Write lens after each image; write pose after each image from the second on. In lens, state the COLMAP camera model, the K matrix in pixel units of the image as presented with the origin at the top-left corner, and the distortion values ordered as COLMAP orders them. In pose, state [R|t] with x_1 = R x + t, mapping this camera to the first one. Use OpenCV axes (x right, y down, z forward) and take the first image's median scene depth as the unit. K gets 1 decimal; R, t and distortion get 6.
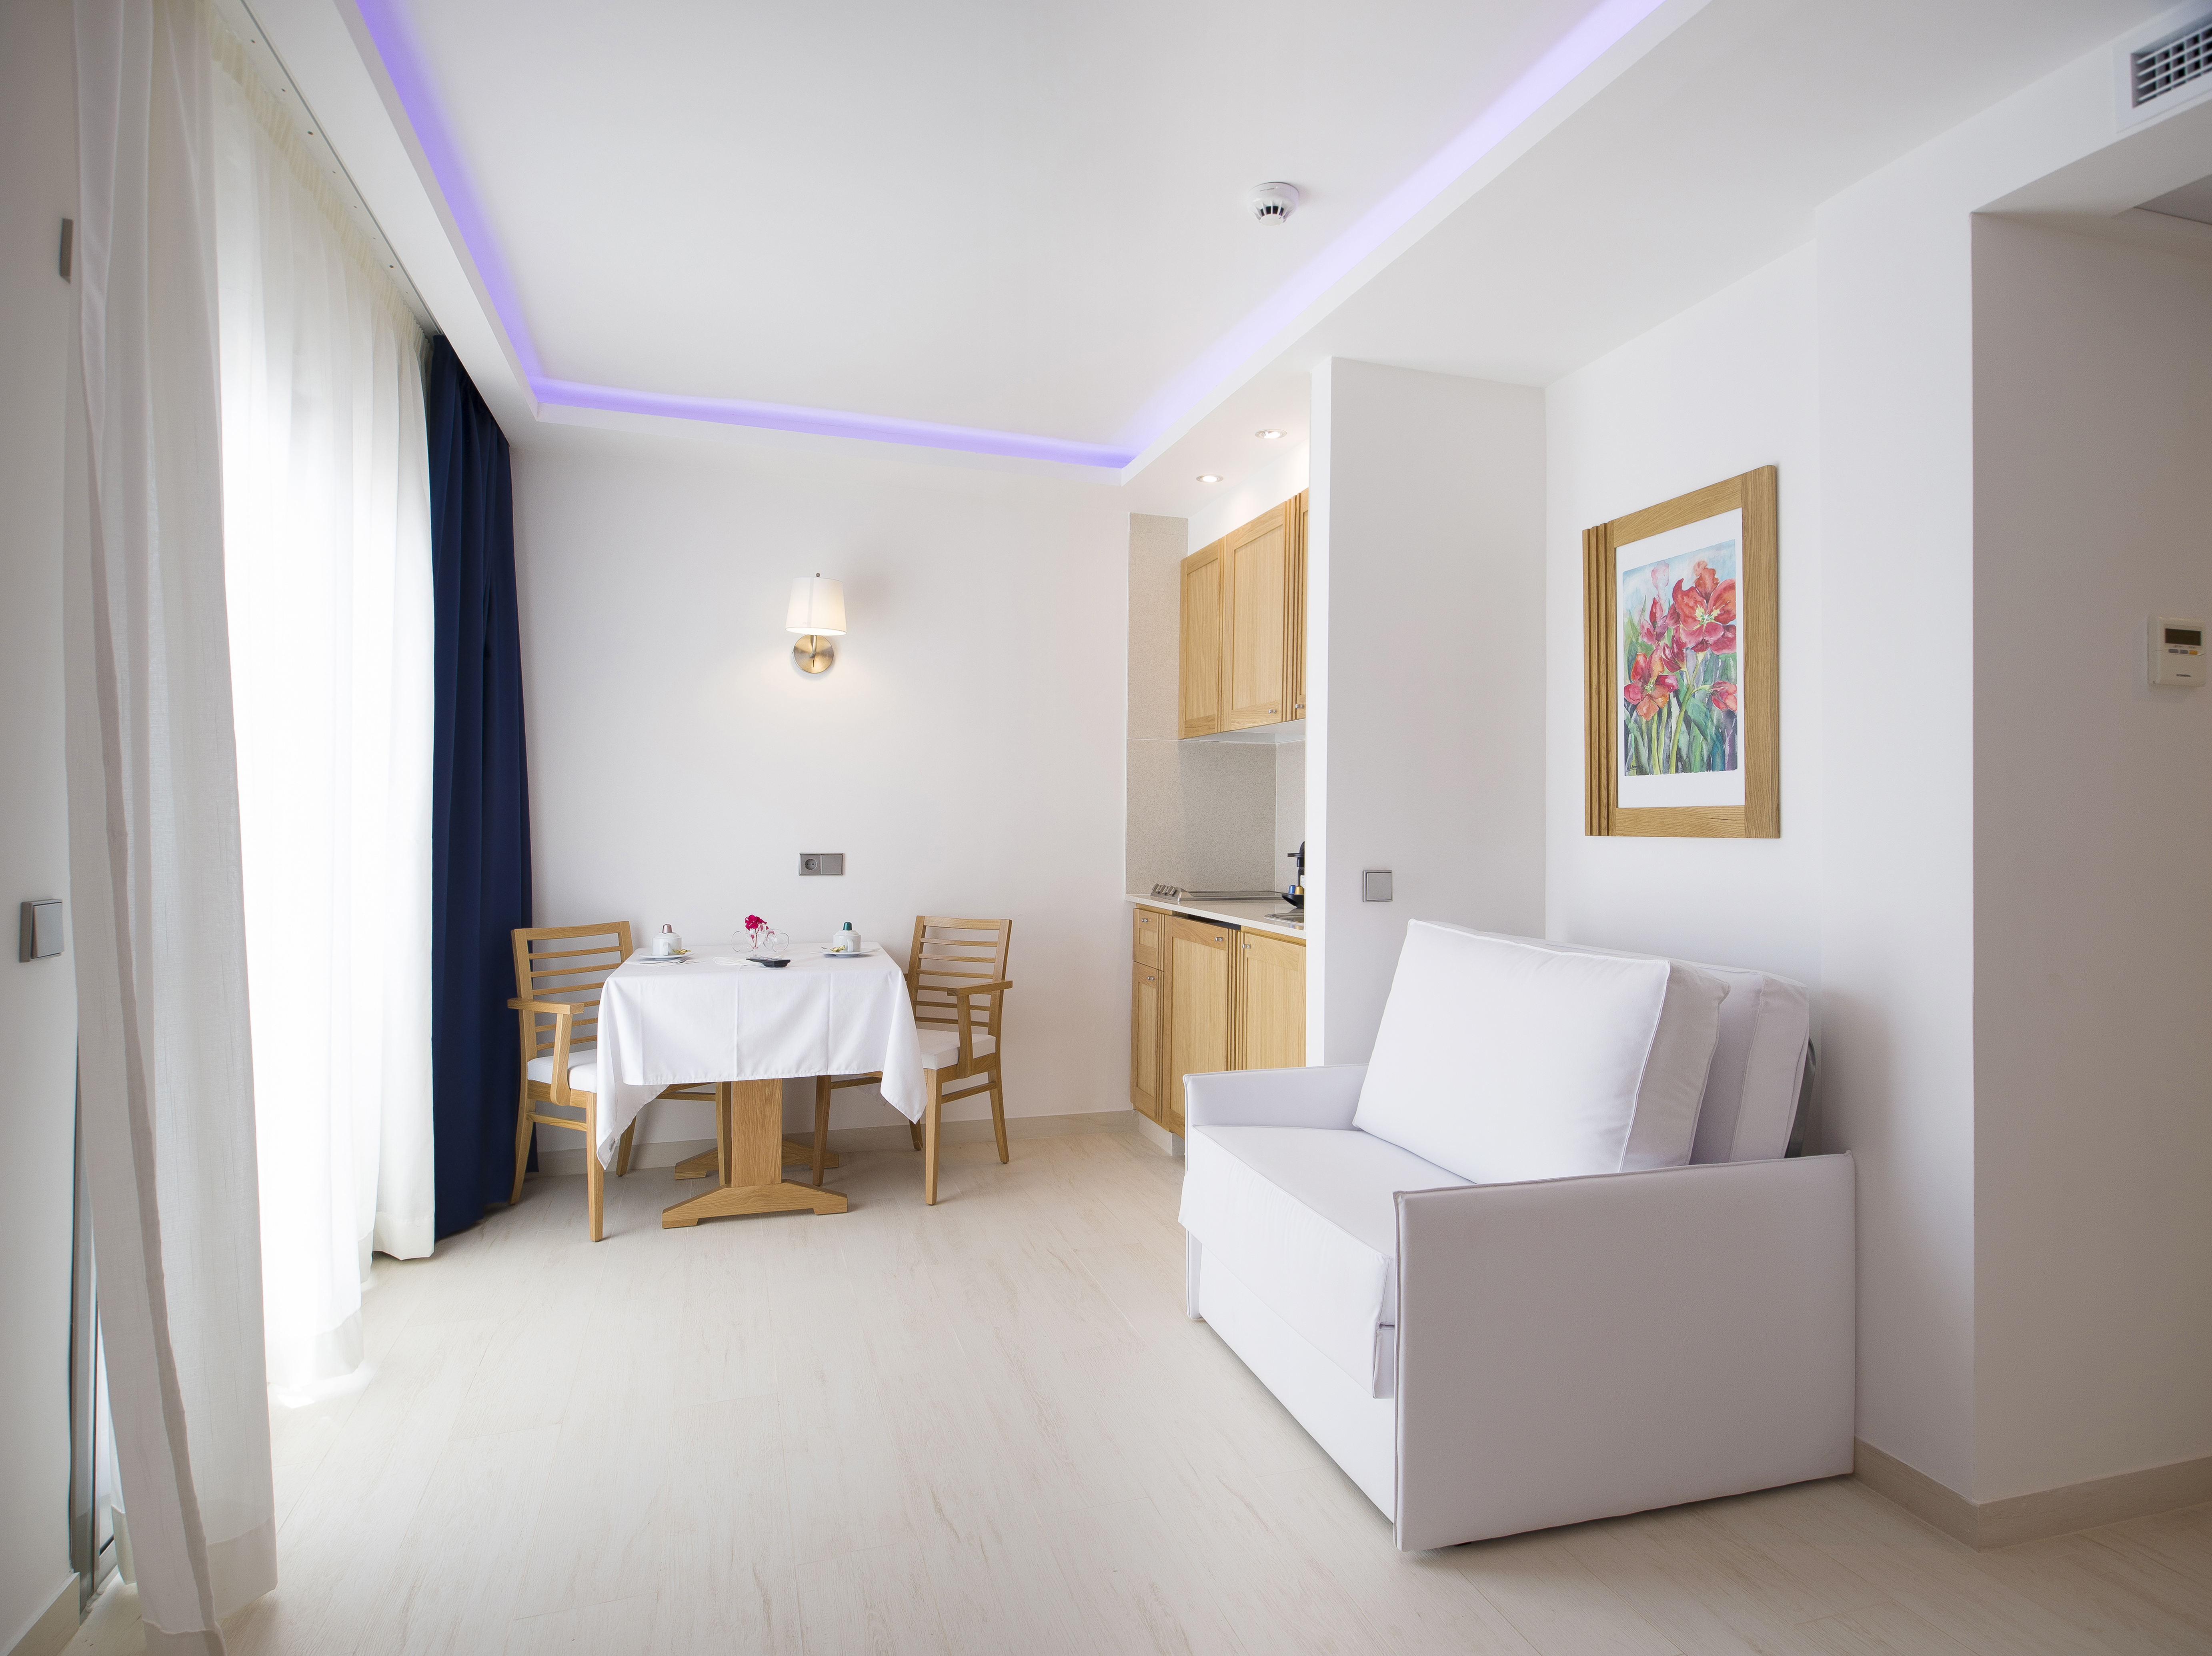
lens RADIAL K [[1631.0, 0, 1107.3], [0, 1631.0, 821.3], [0, 0, 1]] dist [0.001813, 0.001281]
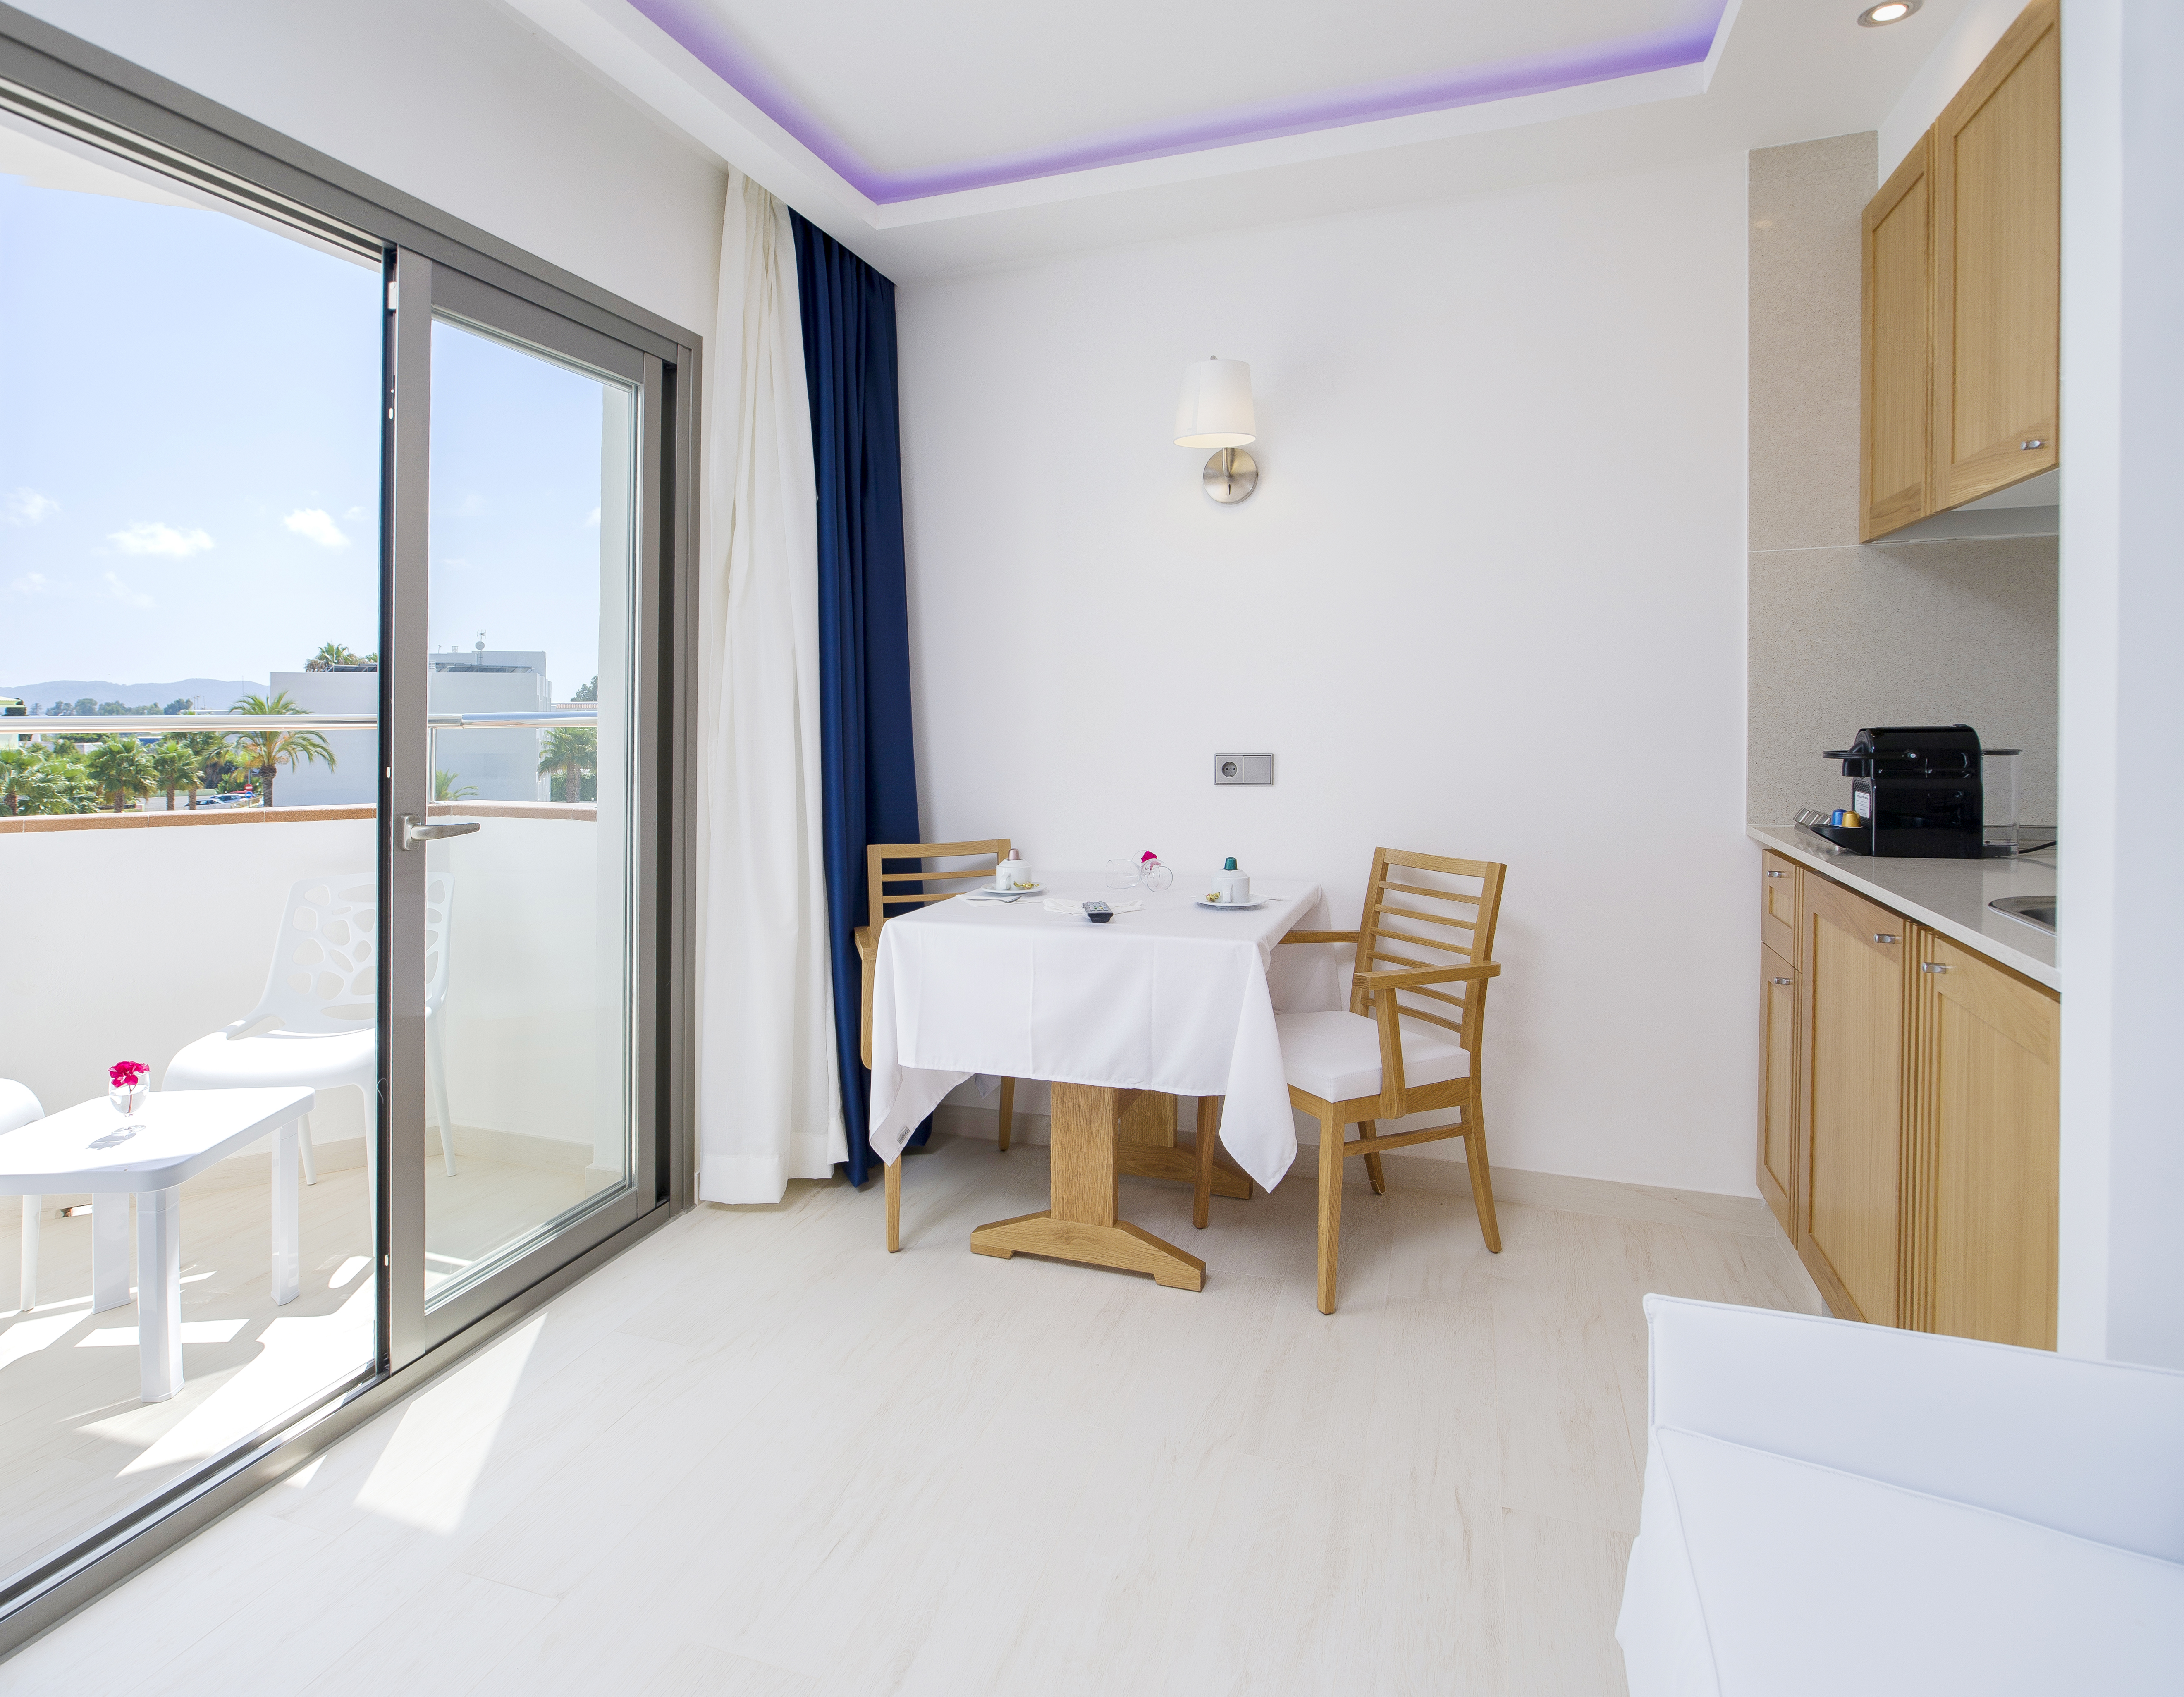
lens RADIAL K [[1194.1, 0, 1065.9], [0, 1194.1, 753.9], [0, 0, 1]] dist [-0.006614, -0.001547]
pose [[0.749655, 0.002449, -0.661824, 0.115349], [0.024681, 0.999194, 0.031653, 0.000943], [0.661369, -0.040063, 0.748990, 0.561449]]
